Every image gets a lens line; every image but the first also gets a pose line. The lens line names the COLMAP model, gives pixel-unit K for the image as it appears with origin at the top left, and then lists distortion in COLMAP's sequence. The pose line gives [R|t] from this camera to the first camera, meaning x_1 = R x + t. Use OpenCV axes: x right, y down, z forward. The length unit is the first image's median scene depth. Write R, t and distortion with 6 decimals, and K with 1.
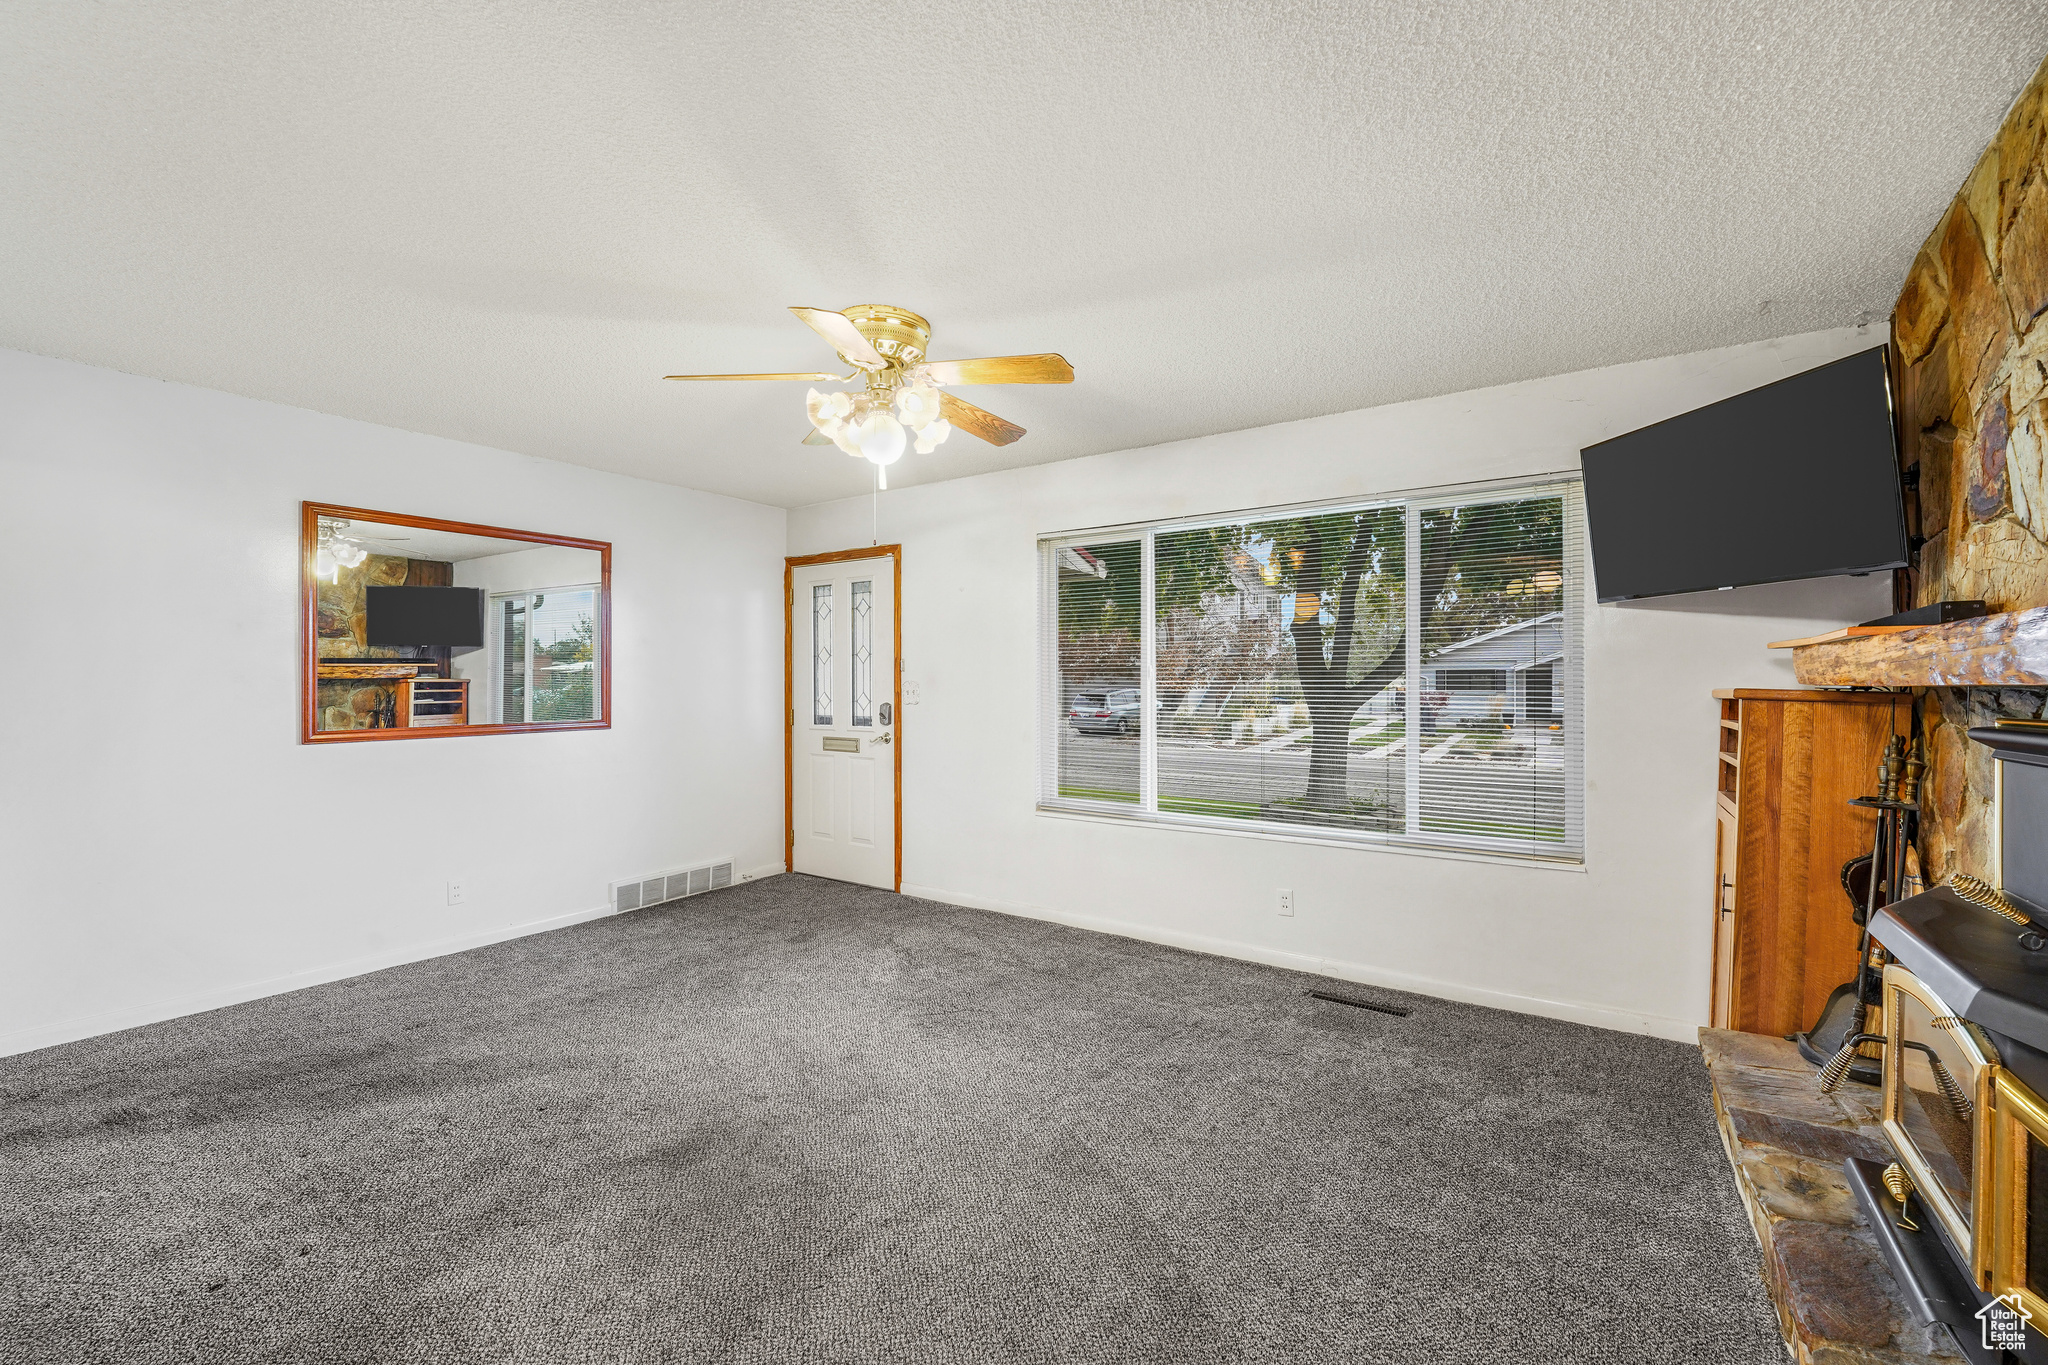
lens RADIAL K [[850.7, 0, 1019.3], [0, 850.7, 684.7], [0, 0, 1]] dist [-0.000563, -0.000050]
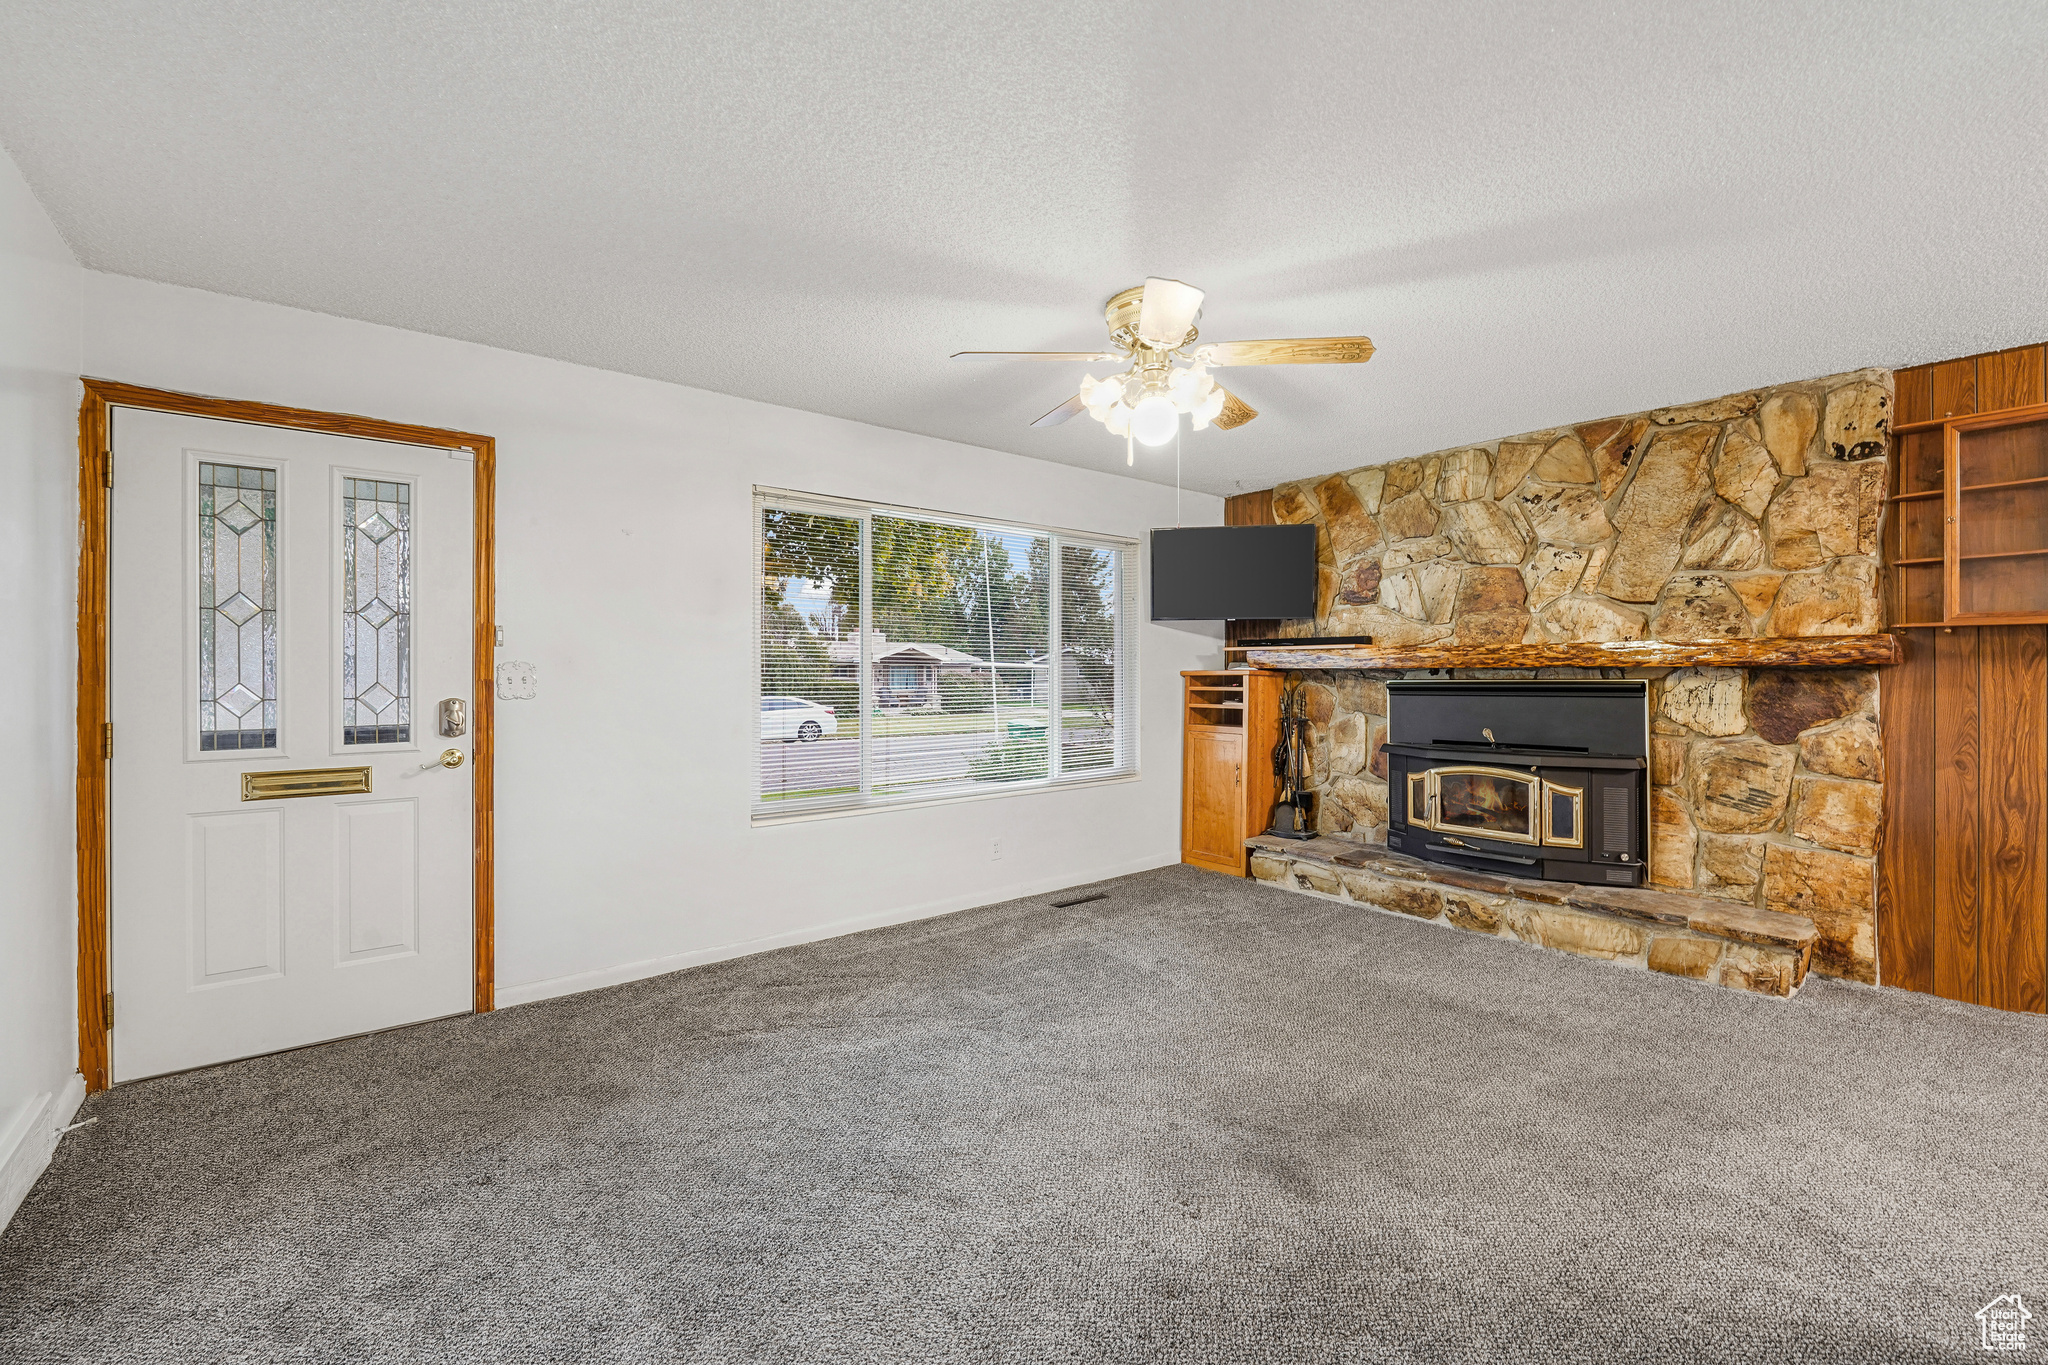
lens RADIAL K [[841.5, 0, 1024.0], [0, 841.5, 682.5], [0, 0, 1]] dist [-0.002403, -0.000324]
pose [[0.287217, -0.010725, 0.957806, -0.605151], [0.004304, 0.999942, 0.009906, 0.005773], [-0.957856, 0.001278, 0.287246, 0.457439]]
